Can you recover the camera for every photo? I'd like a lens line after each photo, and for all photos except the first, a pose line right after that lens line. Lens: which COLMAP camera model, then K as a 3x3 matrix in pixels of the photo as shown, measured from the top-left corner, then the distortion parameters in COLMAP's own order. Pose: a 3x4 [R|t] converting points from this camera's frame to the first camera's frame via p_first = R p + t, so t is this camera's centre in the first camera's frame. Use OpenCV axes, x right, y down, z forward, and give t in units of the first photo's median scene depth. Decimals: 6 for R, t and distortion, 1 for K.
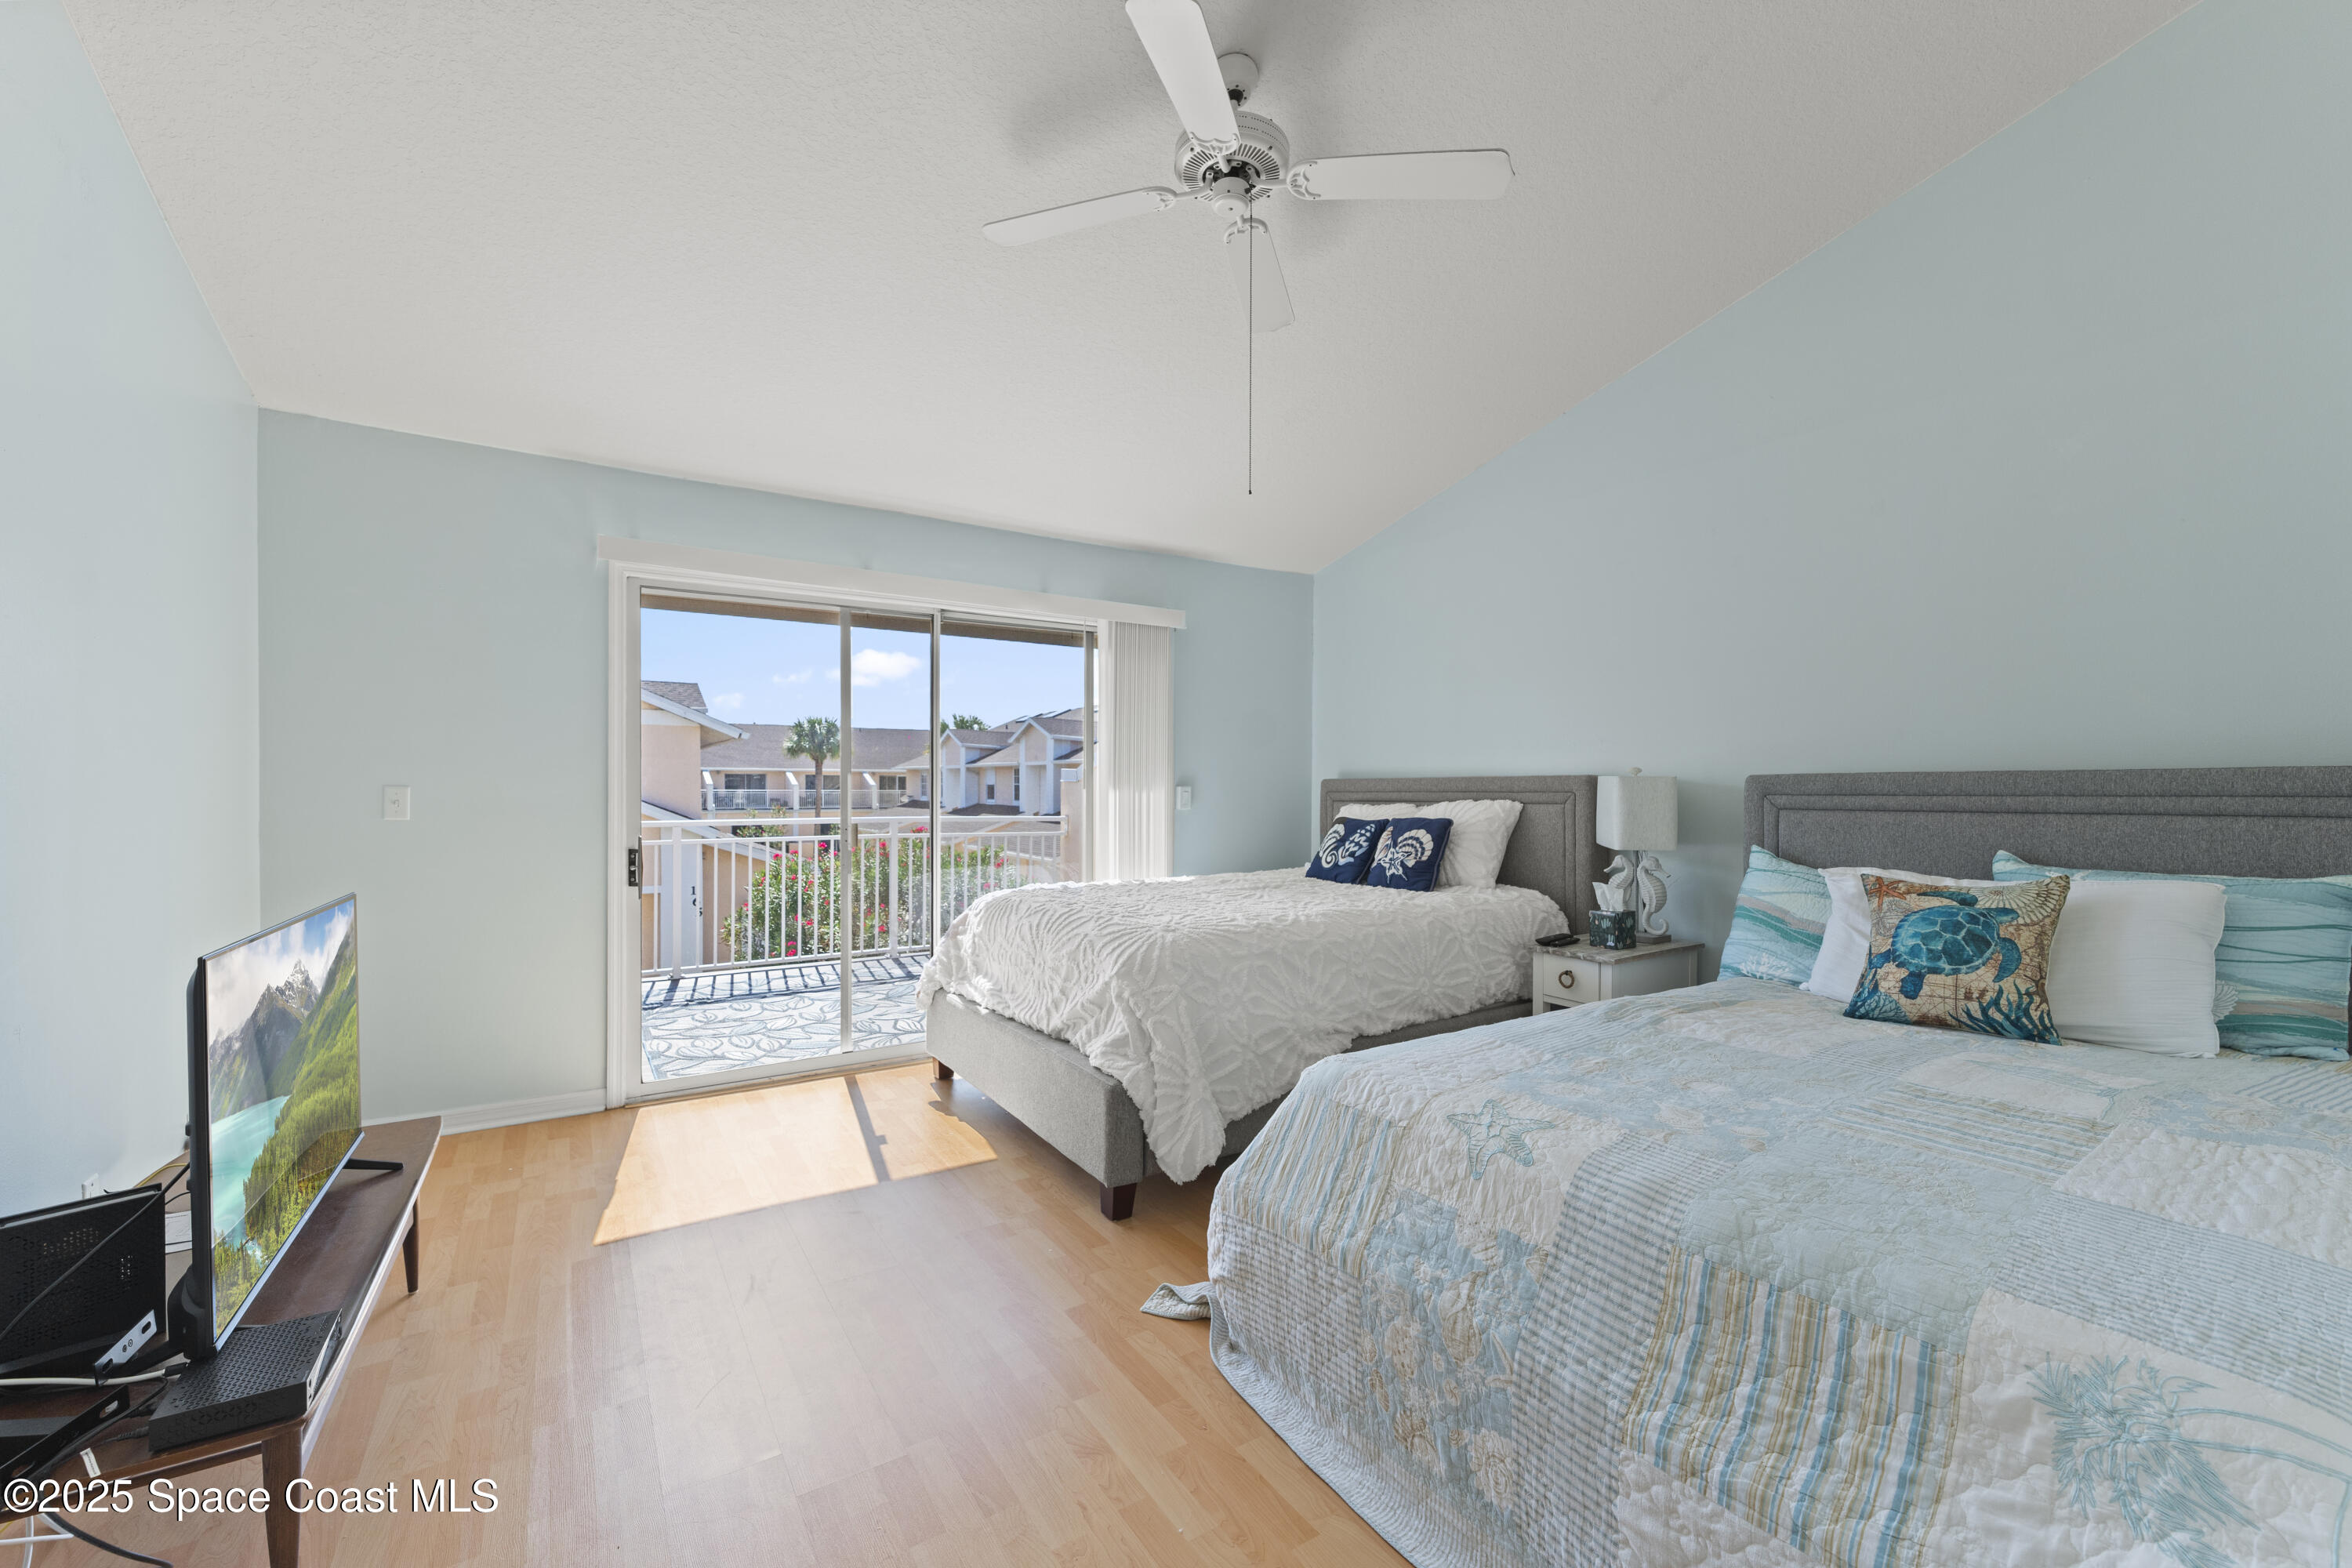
lens RADIAL K [[951.7, 0, 1170.6], [0, 951.7, 790.2], [0, 0, 1]] dist [0.000982, -0.001208]
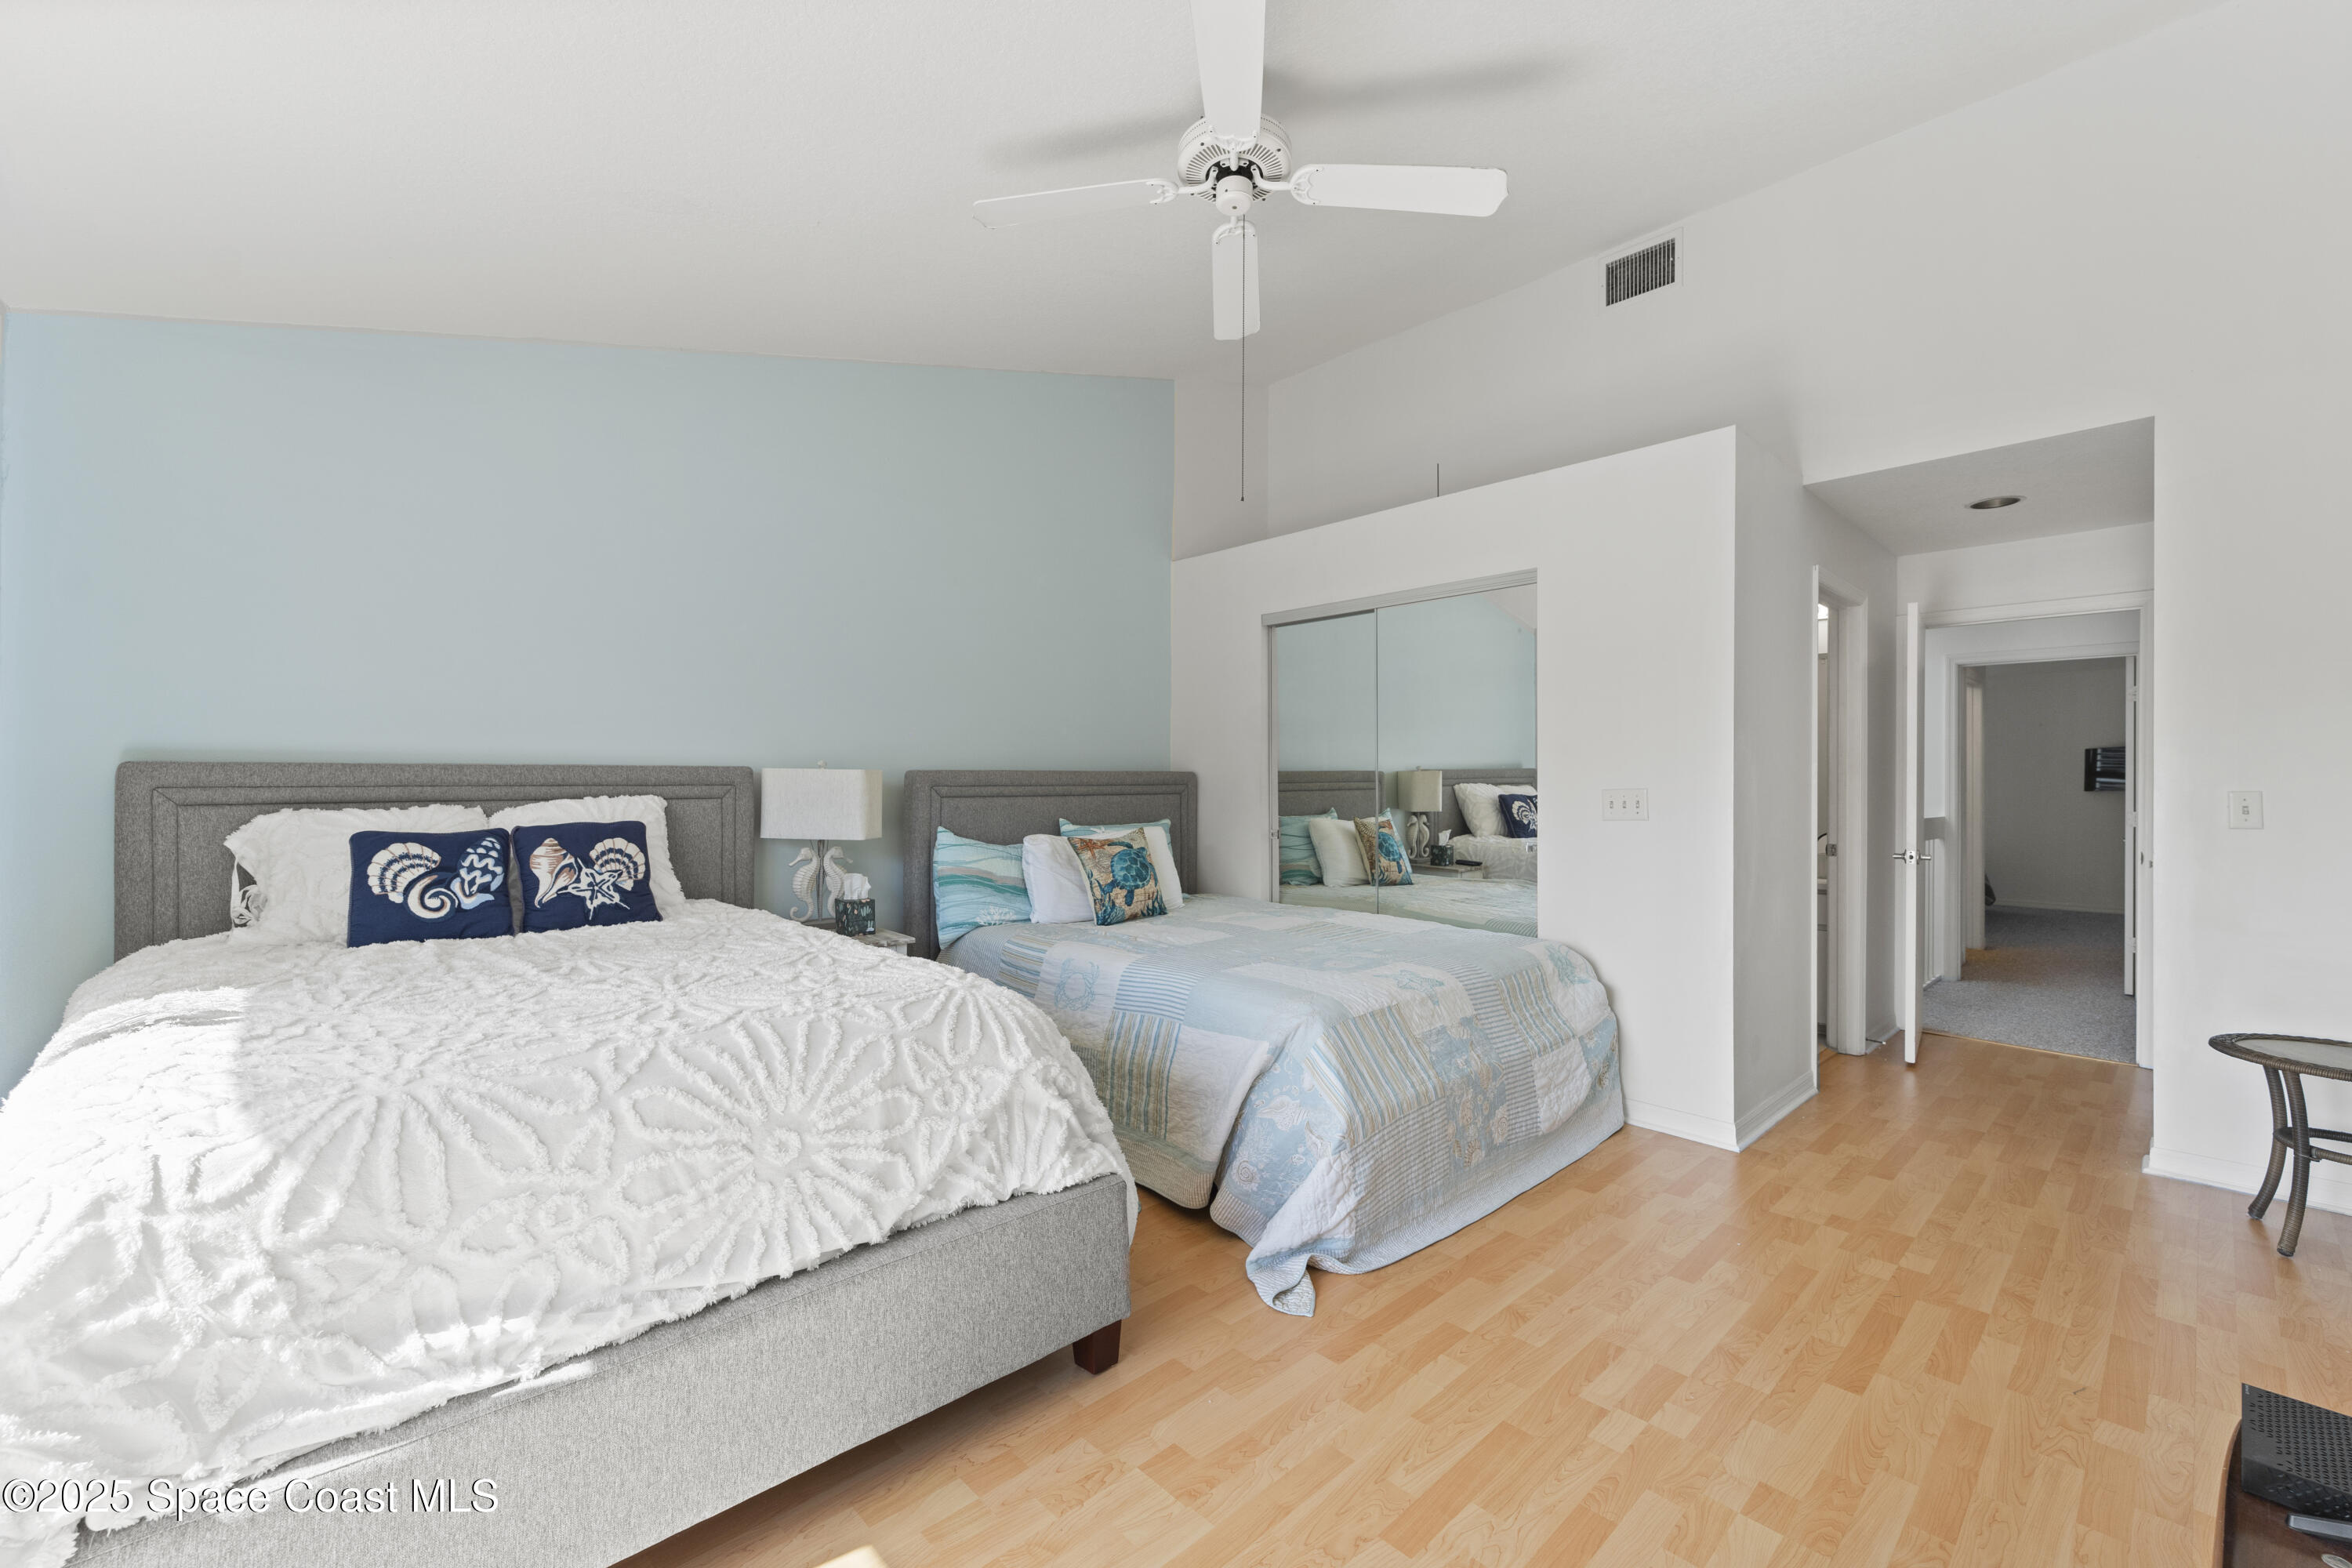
lens RADIAL K [[951.7, 0, 1179.7], [0, 951.7, 788.5], [0, 0, 1]] dist [0.000982, -0.001208]
pose [[-0.180342, -0.009241, 0.983561, -0.559824], [-0.000104, 0.999956, 0.009376, -0.003343], [-0.983604, 0.001589, -0.180335, 0.759257]]
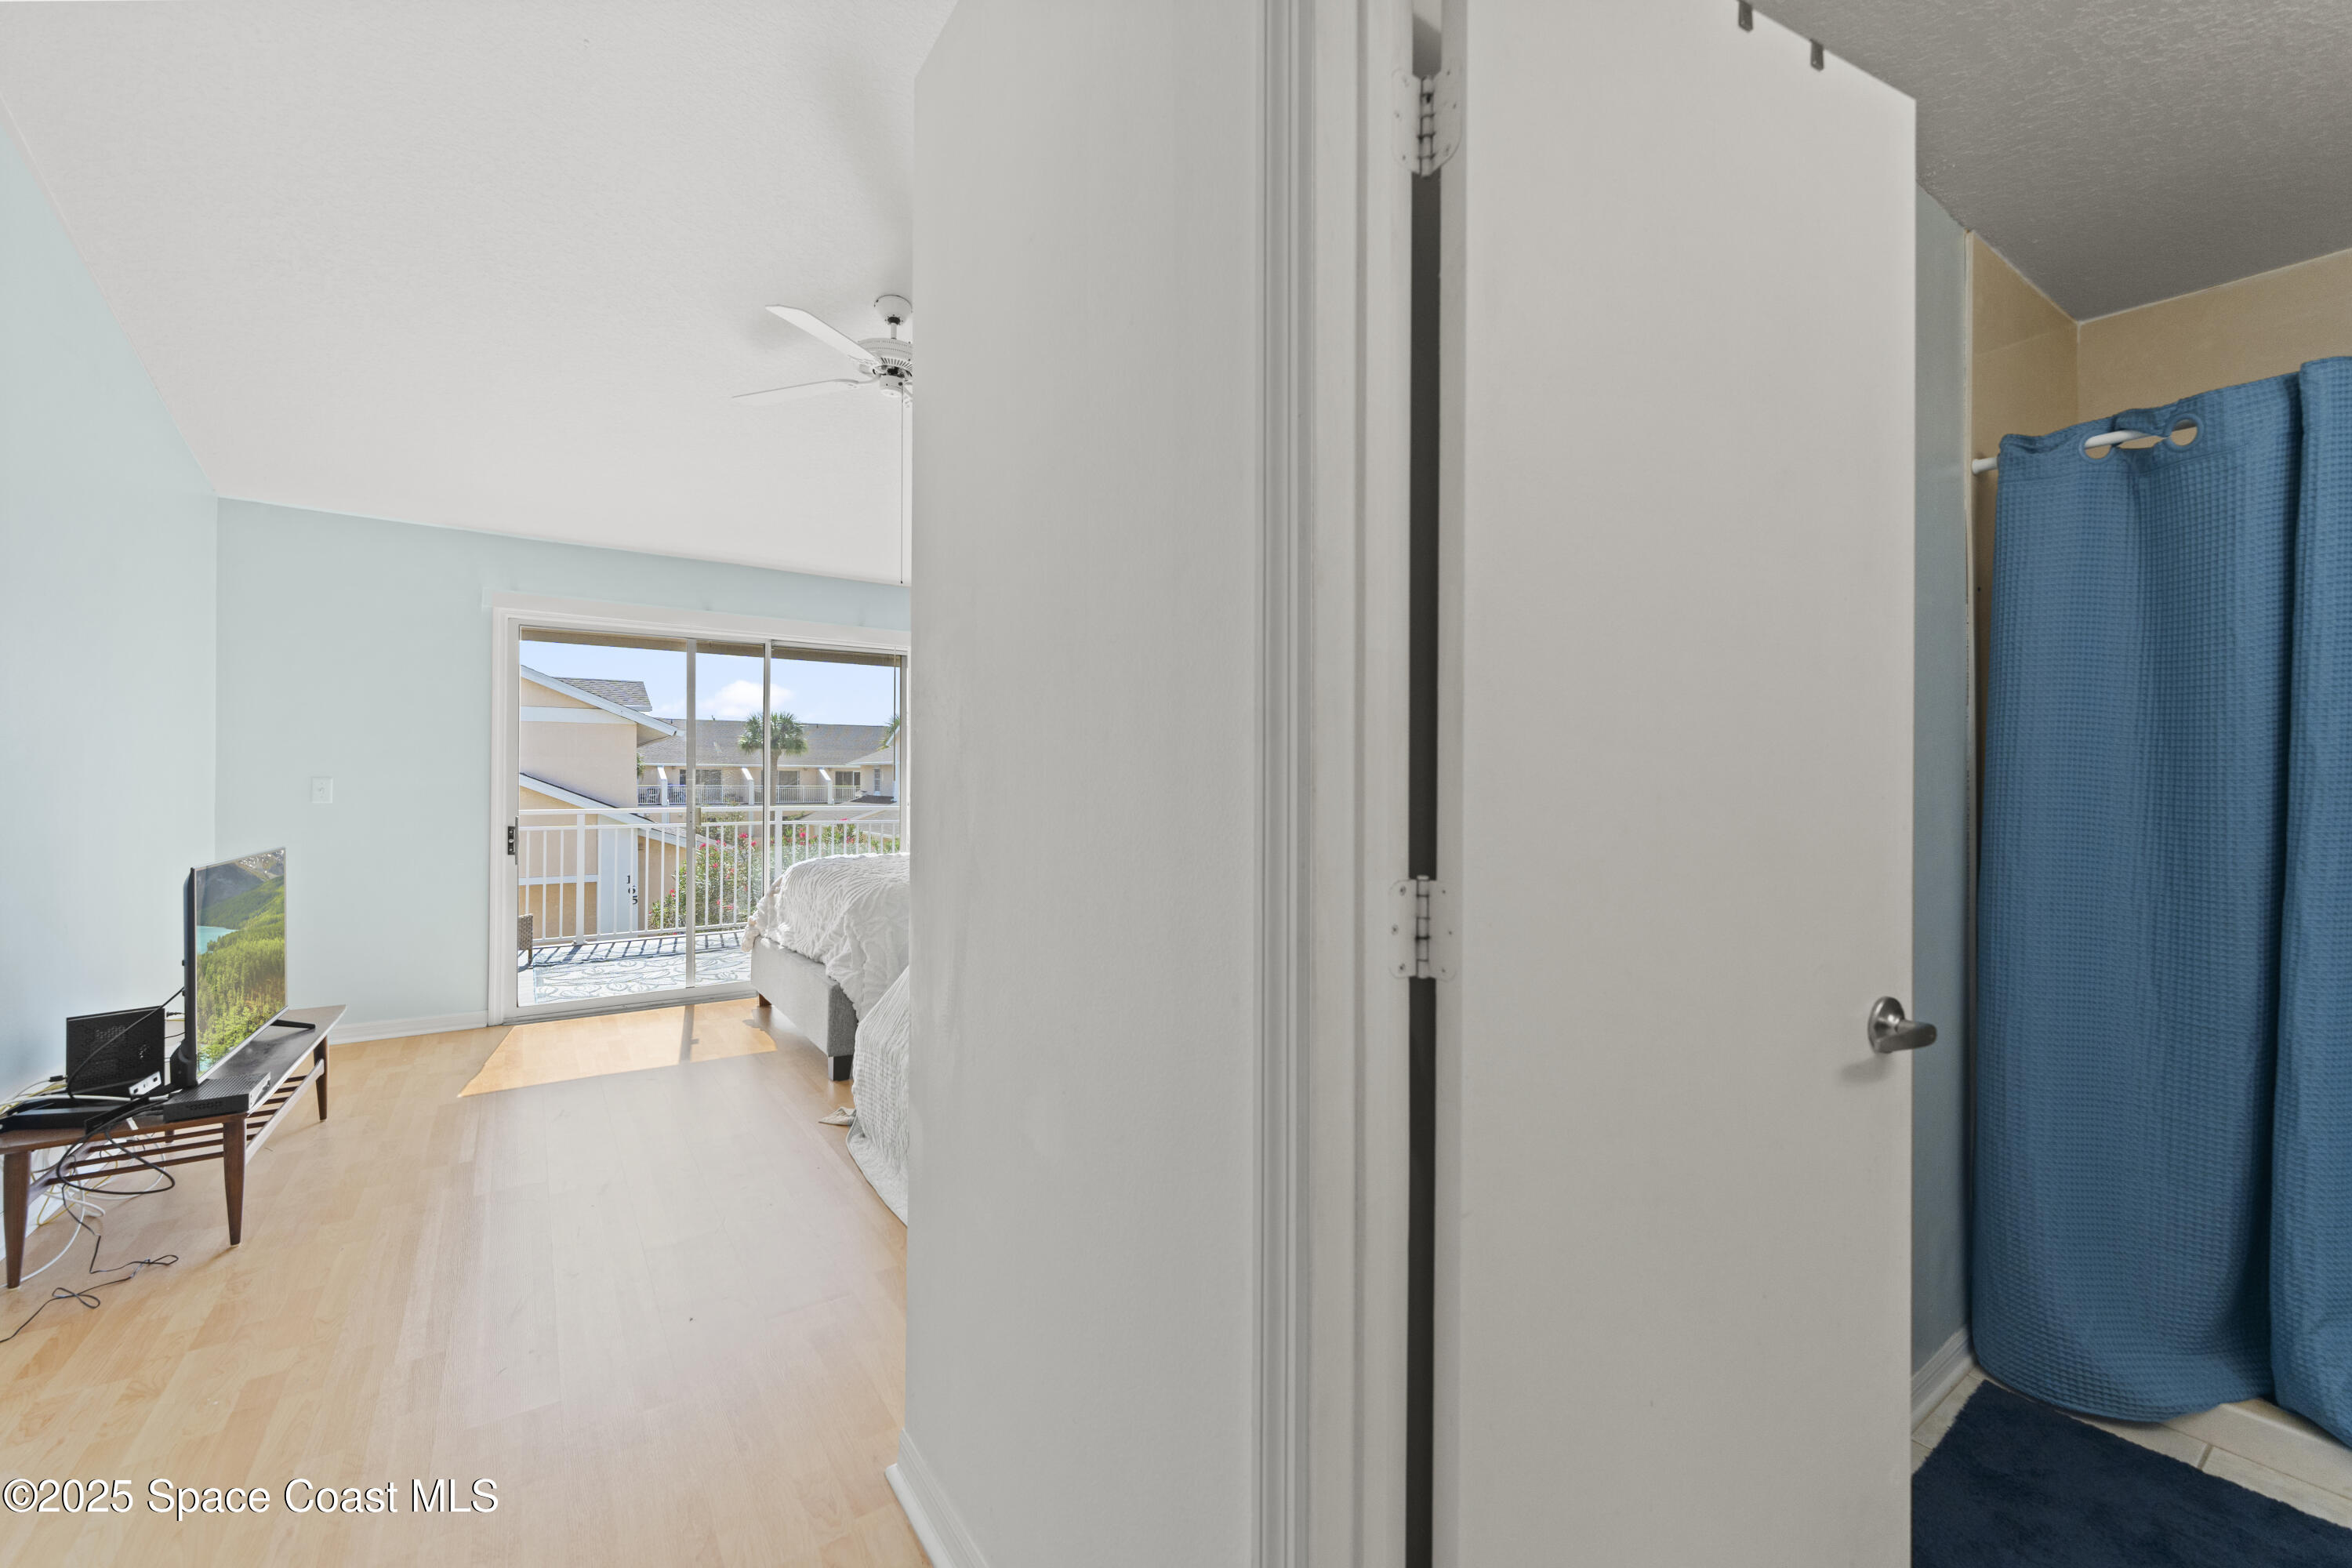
lens RADIAL K [[951.7, 0, 1181.5], [0, 951.7, 773.4], [0, 0, 1]] dist [0.000982, -0.001208]
pose [[0.999320, -0.000163, 0.036881, 0.290232], [0.000641, 0.999916, -0.012953, 0.006890], [-0.036876, 0.012968, 0.999236, -0.321068]]
